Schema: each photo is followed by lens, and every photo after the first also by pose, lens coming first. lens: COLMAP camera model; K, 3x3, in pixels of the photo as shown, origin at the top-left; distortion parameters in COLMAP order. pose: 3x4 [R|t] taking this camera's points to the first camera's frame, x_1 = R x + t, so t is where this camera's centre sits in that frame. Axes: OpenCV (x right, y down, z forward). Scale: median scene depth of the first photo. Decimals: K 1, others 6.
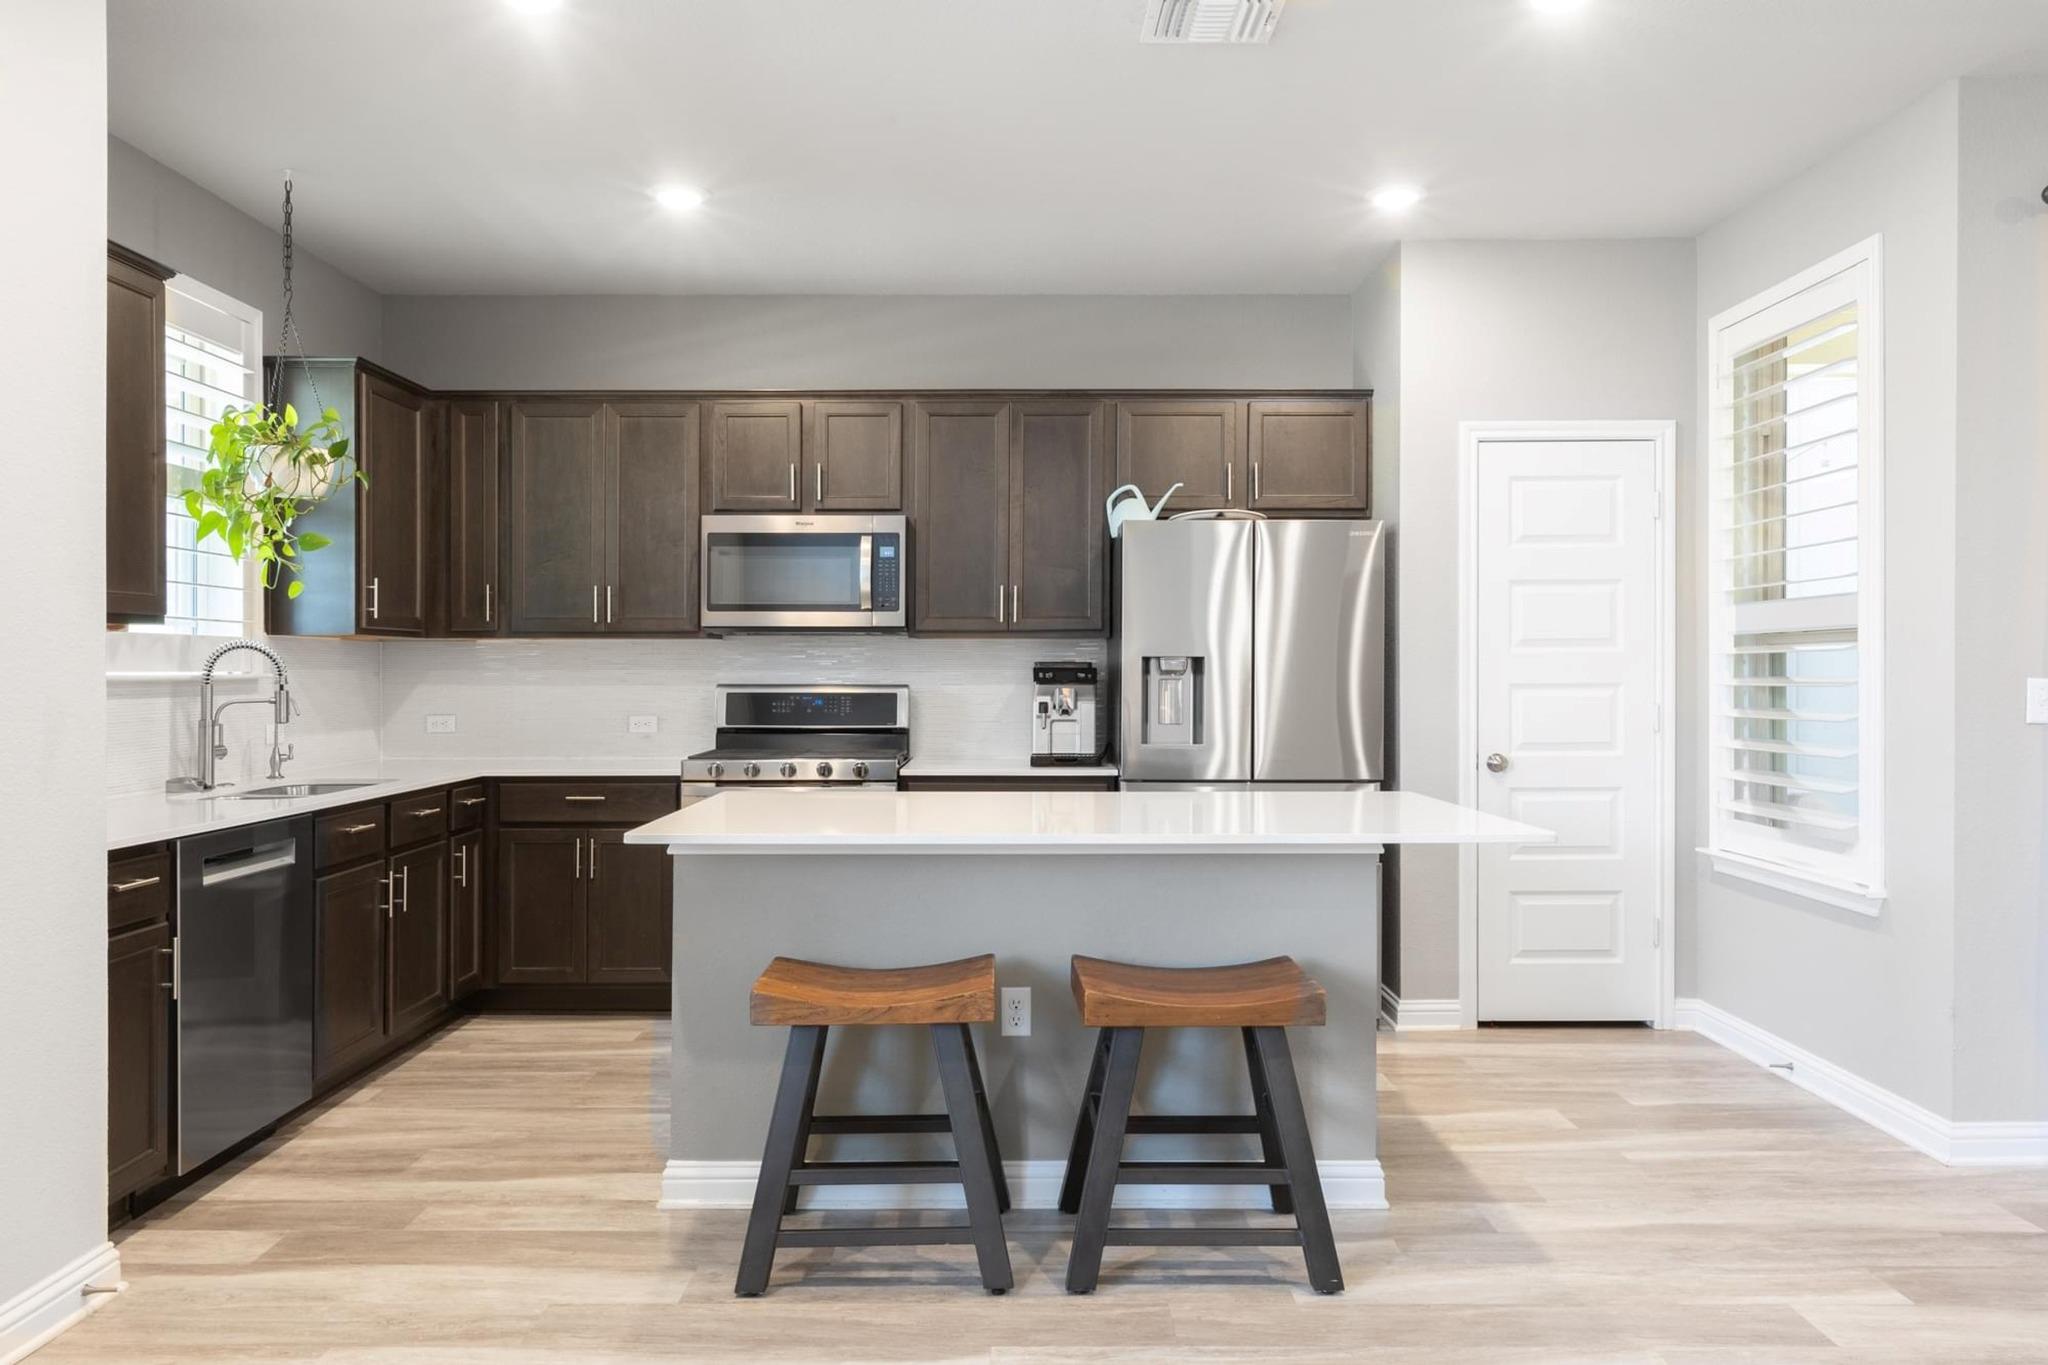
lens RADIAL K [[1404.5, 0, 1004.4], [0, 1404.5, 670.0], [0, 0, 1]] dist [-0.000900, -0.006193]
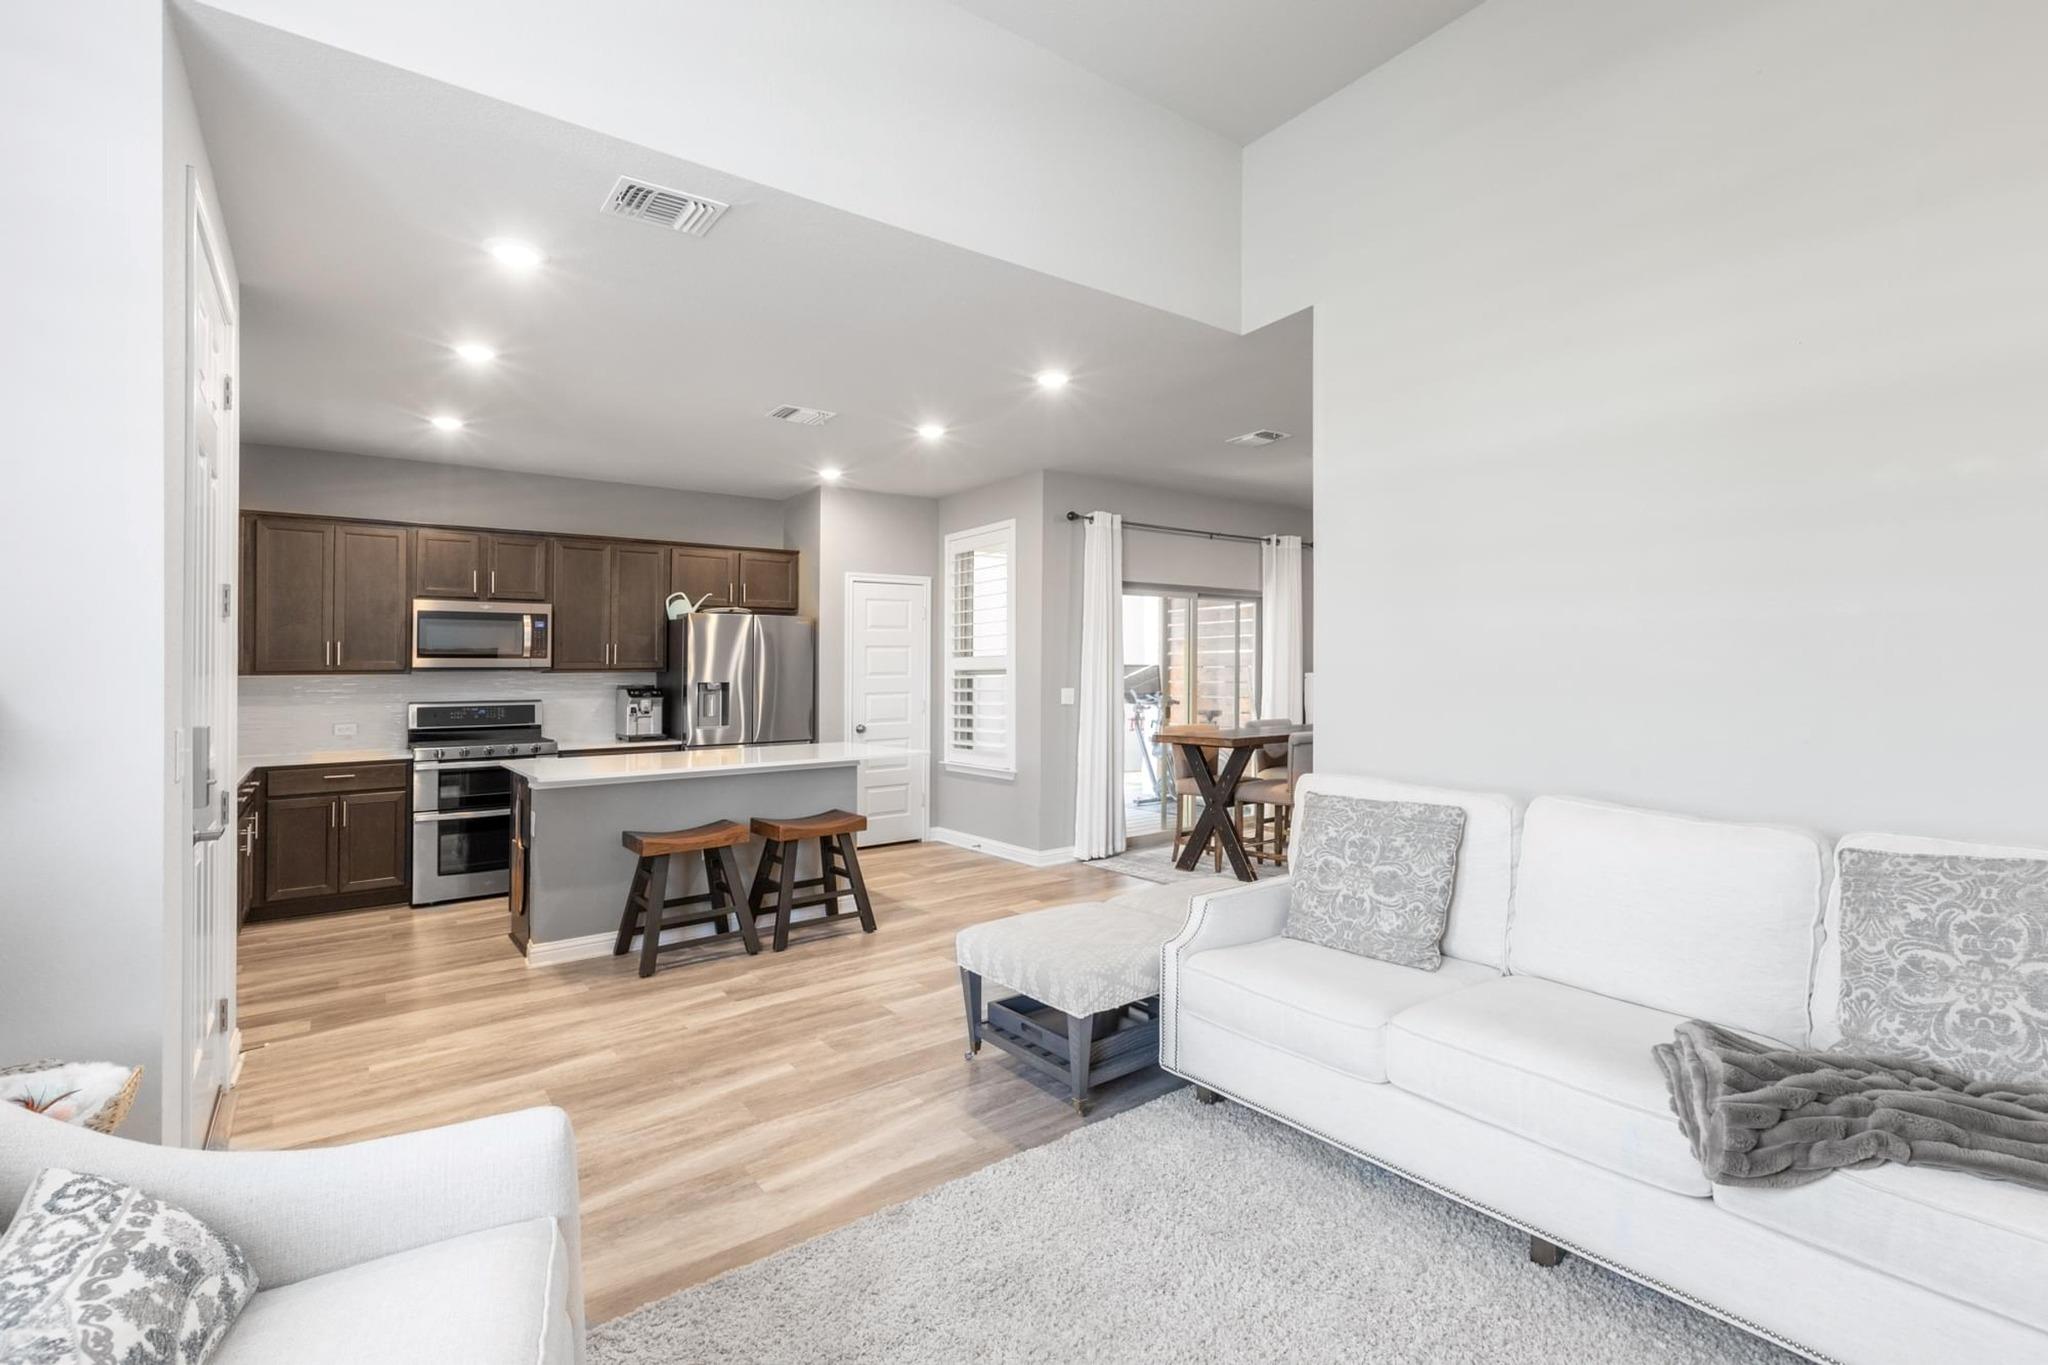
lens RADIAL K [[924.3, 0, 1015.7], [0, 924.3, 657.9], [0, 0, 1]] dist [-0.000493, -0.001355]
pose [[0.803187, 0.002607, 0.595721, -0.316125], [0.010242, 0.999782, -0.018184, -0.015988], [-0.595638, 0.020706, 0.802986, -0.308348]]
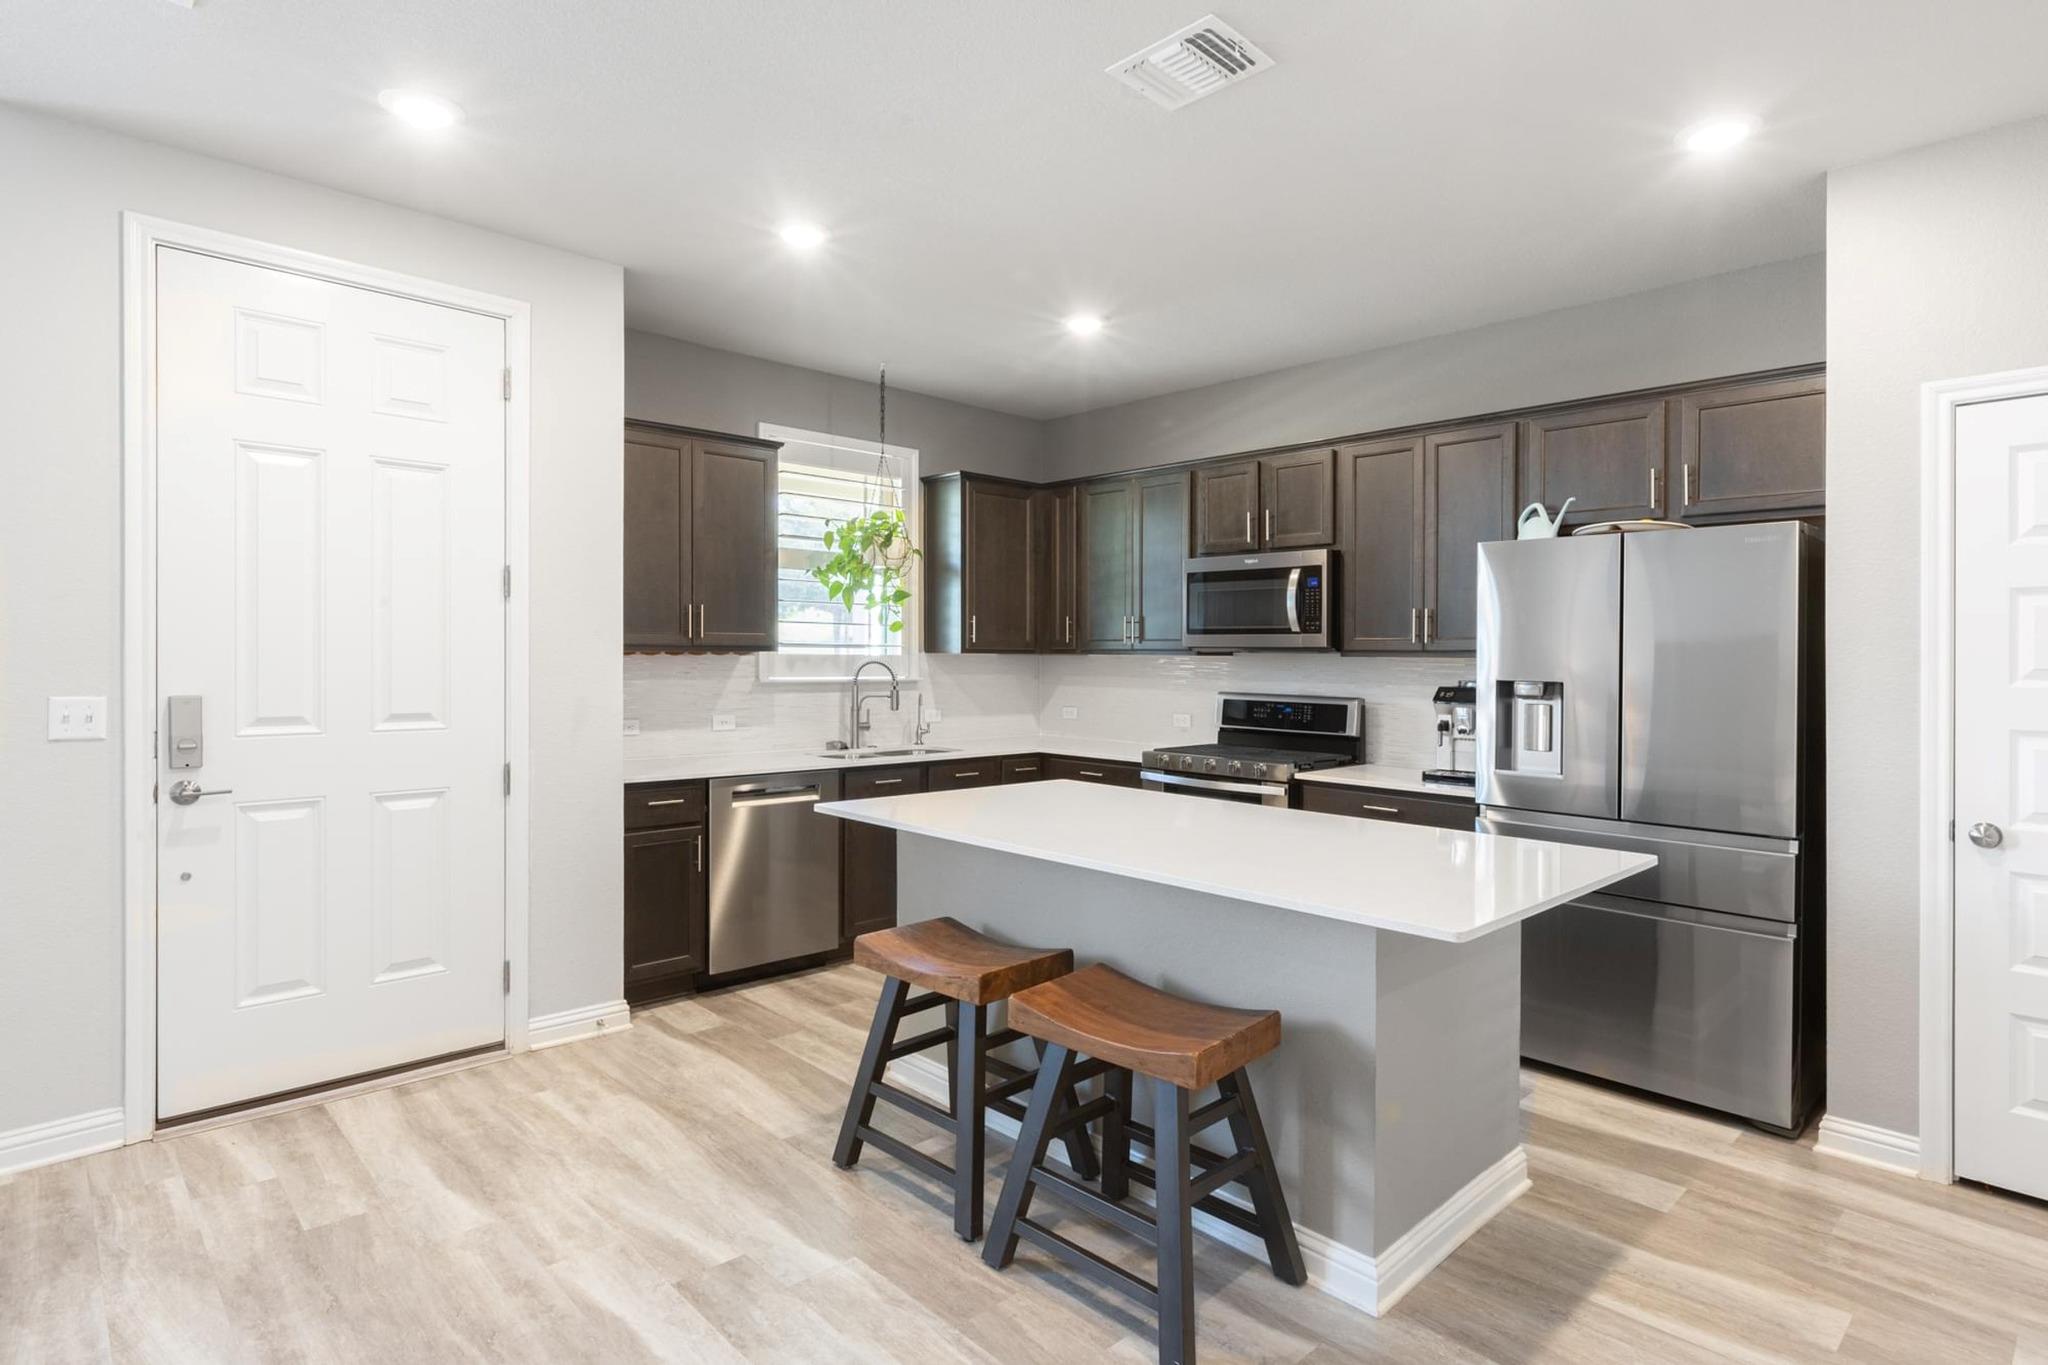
lens RADIAL K [[1055.9, 0, 1007.3], [0, 1055.9, 665.0], [0, 0, 1]] dist [0.000609, -0.001140]
pose [[0.690497, 0.014797, -0.723184, 0.394143], [-0.009606, 0.999890, 0.011287, -0.025424], [0.723271, -0.000847, 0.690563, 0.242452]]
